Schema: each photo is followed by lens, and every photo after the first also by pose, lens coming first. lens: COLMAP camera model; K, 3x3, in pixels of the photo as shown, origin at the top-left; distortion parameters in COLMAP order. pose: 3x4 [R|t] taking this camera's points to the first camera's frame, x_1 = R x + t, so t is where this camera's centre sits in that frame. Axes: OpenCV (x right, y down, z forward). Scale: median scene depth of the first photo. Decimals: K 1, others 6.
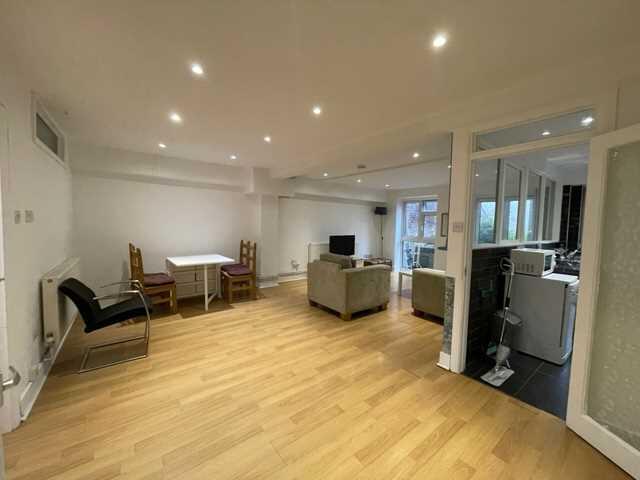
lens RADIAL K [[258.7, 0, 316.7], [0, 258.7, 238.6], [0, 0, 1]] dist [-0.001364, -0.000113]
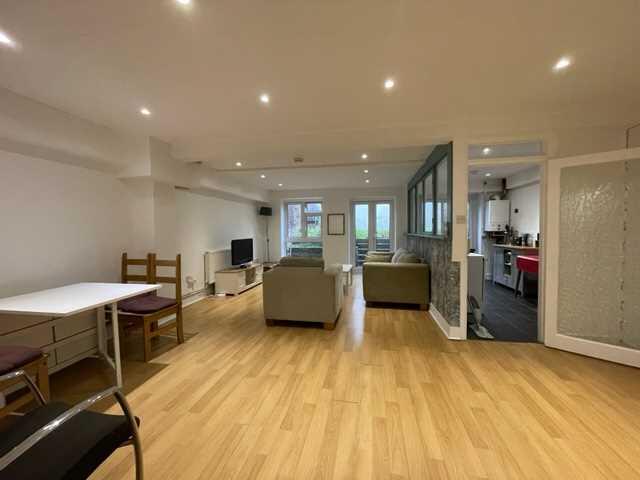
lens RADIAL K [[261.7, 0, 320.0], [0, 261.7, 240.0], [0, 0, 1]] dist [-0.003236, 0.000102]
pose [[0.746079, -0.056645, 0.663443, -0.452621], [0.065423, 0.997790, 0.011620, -0.004082], [-0.662635, 0.034735, 0.748137, 0.310133]]
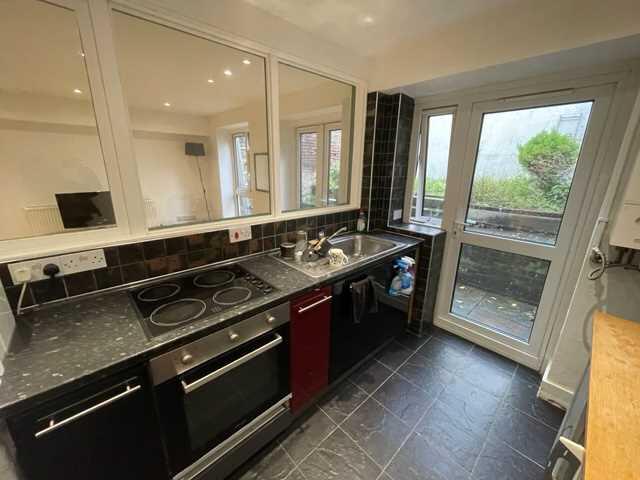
lens RADIAL K [[261.7, 0, 320.0], [0, 261.7, 240.0], [0, 0, 1]] dist [-0.003236, 0.000102]
pose [[0.993373, -0.037765, 0.108550, 0.903984], [0.012736, 0.974827, 0.222597, -0.051618], [-0.114224, -0.219740, 0.968848, 0.525364]]
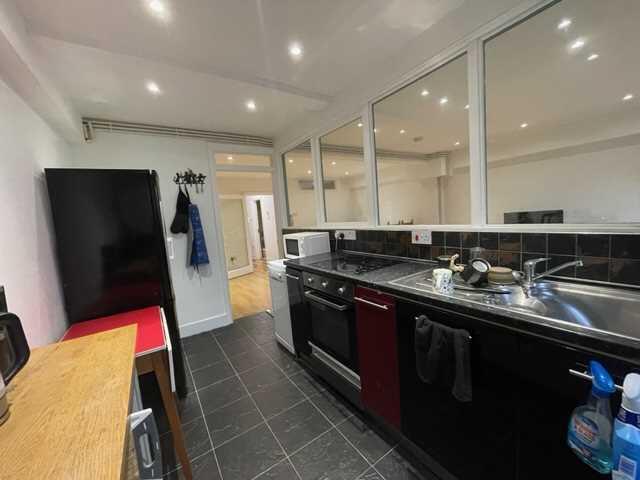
lens RADIAL K [[261.7, 0, 320.0], [0, 261.7, 240.0], [0, 0, 1]] dist [-0.003236, 0.000102]
pose [[-0.062106, 0.076904, -0.995102, 2.222608], [0.014770, 0.996989, 0.076128, 0.124757], [0.997960, -0.009970, -0.063055, 1.501365]]
